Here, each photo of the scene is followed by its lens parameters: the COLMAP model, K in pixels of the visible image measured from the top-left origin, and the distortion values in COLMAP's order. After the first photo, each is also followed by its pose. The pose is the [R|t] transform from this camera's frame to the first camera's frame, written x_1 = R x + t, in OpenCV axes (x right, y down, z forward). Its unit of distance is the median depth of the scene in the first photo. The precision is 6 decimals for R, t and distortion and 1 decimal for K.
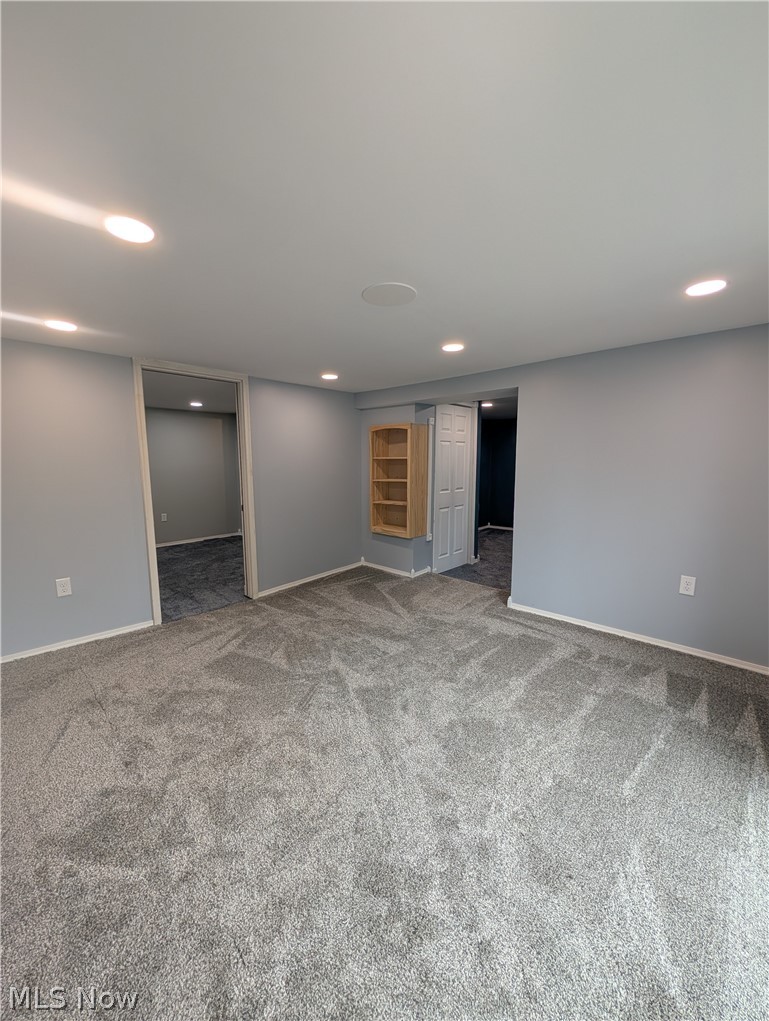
lens RADIAL K [[393.7, 0, 386.7], [0, 393.7, 516.6], [0, 0, 1]] dist [-0.001836, -0.000215]
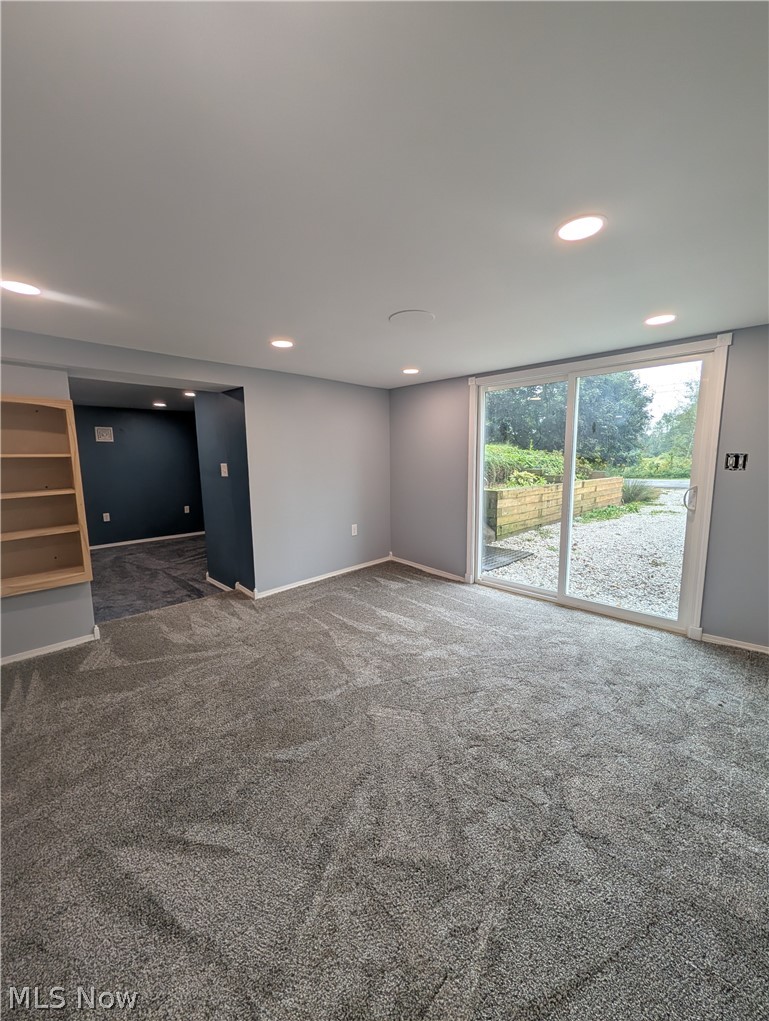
lens RADIAL K [[393.7, 0, 385.1], [0, 393.7, 509.1], [0, 0, 1]] dist [-0.001836, -0.000215]
pose [[0.015363, -0.130462, 0.991334, -0.780319], [0.152089, 0.980220, 0.126642, -0.093135], [-0.988247, 0.148825, 0.034901, 0.679966]]
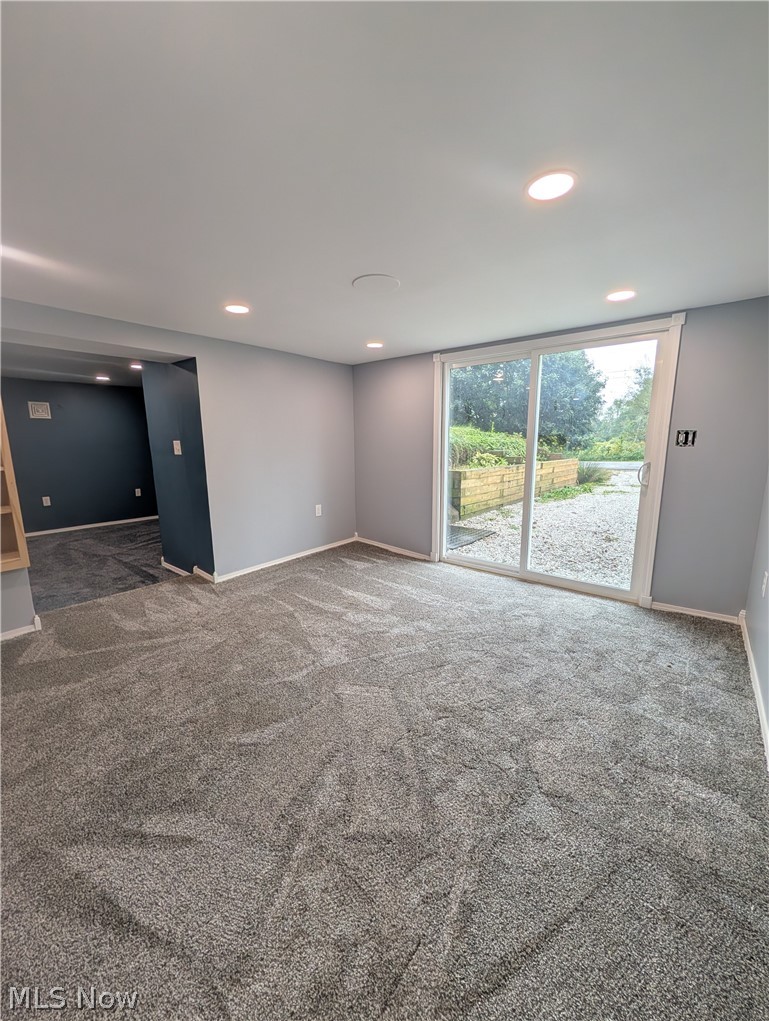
lens RADIAL K [[393.7, 0, 385.4], [0, 393.7, 509.0], [0, 0, 1]] dist [-0.001836, -0.000215]
pose [[-0.076490, -0.170924, 0.982311, -0.763558], [0.148234, 0.972299, 0.180725, -0.076891], [-0.985990, 0.159436, -0.049034, 0.685226]]
